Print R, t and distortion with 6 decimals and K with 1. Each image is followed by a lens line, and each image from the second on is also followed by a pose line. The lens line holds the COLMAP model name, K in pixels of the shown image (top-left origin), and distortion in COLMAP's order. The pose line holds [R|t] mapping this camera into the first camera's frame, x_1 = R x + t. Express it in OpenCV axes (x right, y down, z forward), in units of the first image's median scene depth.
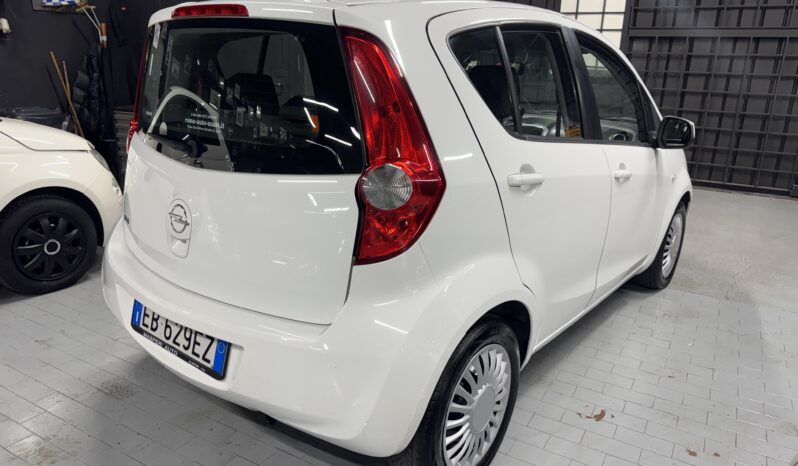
lens RADIAL K [[560.4, 0, 399.0], [0, 560.4, 233.0], [0, 0, 1]] dist [0.000862, -0.000965]
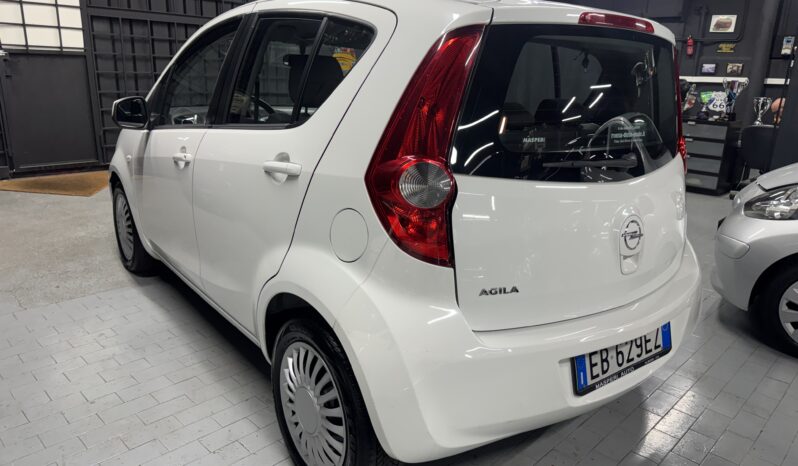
lens RADIAL K [[560.4, 0, 399.0], [0, 560.4, 233.0], [0, 0, 1]] dist [0.000862, -0.000965]
pose [[0.264264, -0.292107, 0.919151, -0.411296], [0.249658, 0.941265, 0.227357, -0.103880], [-0.931577, 0.169391, 0.321669, 0.312782]]
